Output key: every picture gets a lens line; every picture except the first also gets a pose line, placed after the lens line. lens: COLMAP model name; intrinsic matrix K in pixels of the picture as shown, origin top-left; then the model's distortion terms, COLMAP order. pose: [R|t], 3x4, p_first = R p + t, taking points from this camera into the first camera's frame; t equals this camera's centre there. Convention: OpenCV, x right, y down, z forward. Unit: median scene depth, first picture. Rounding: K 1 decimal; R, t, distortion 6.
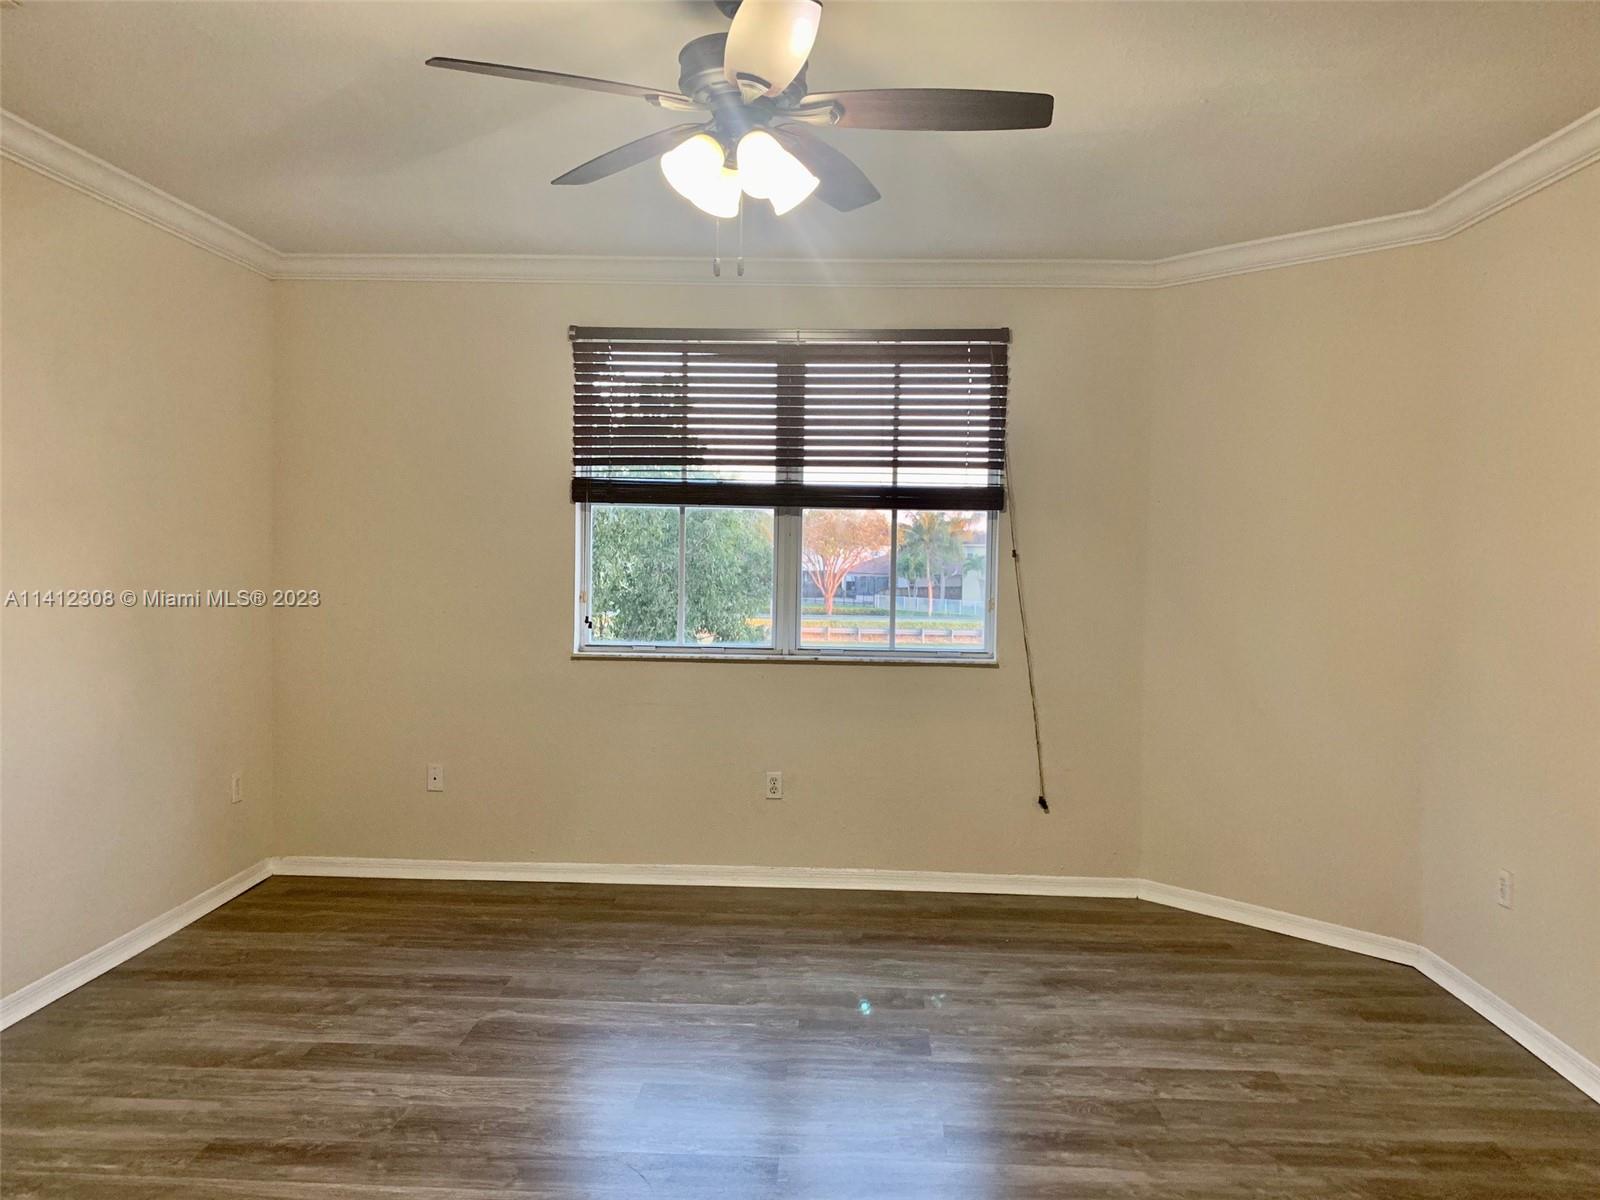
lens RADIAL K [[1225.8, 0, 794.8], [0, 1225.8, 599.3], [0, 0, 1]] dist [0.022792, -0.016275]
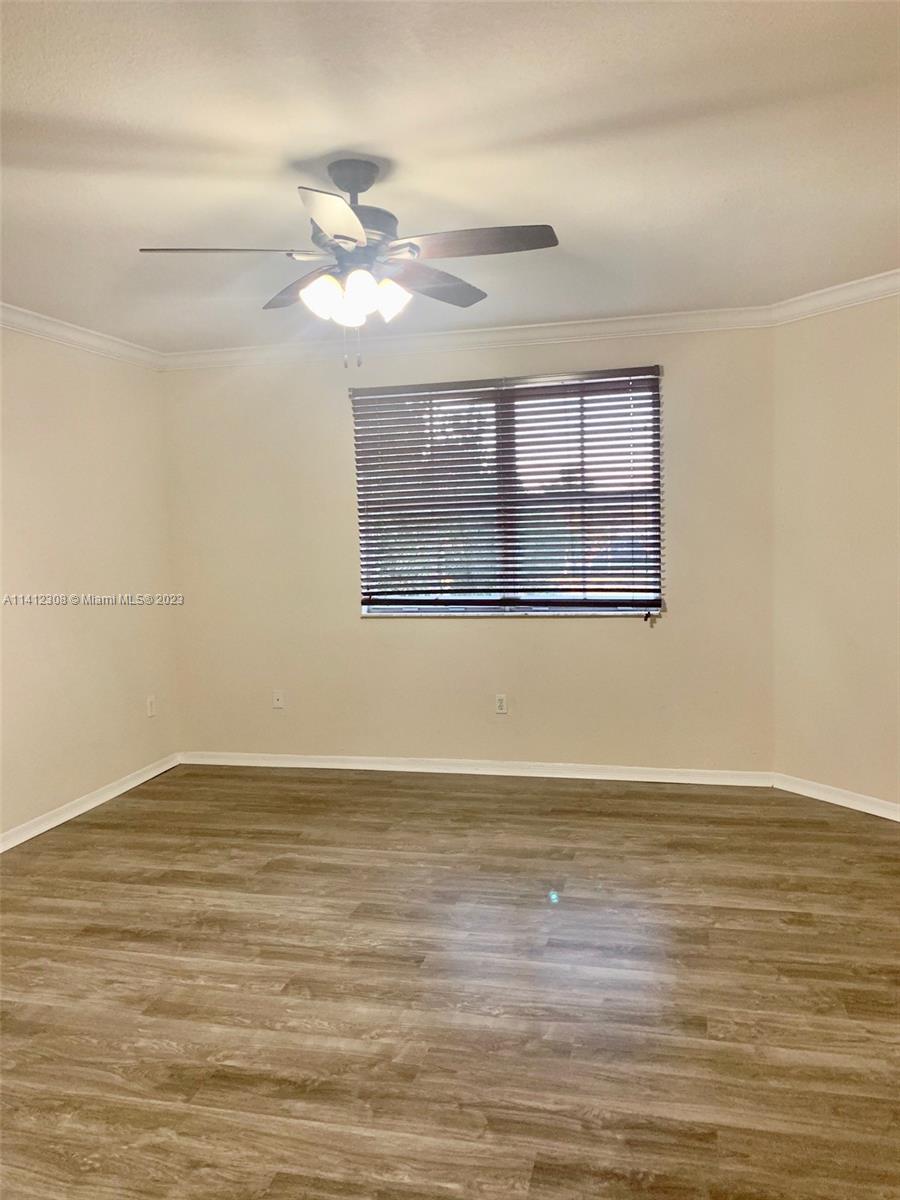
lens RADIAL K [[919.4, 0, 459.2], [0, 919.4, 599.7], [0, 0, 1]] dist [0.022792, -0.016275]
pose [[0.979369, -0.027205, -0.200242, 0.204187], [0.035404, 0.998670, 0.037479, -0.013383], [0.198957, -0.043795, 0.979029, -0.058004]]
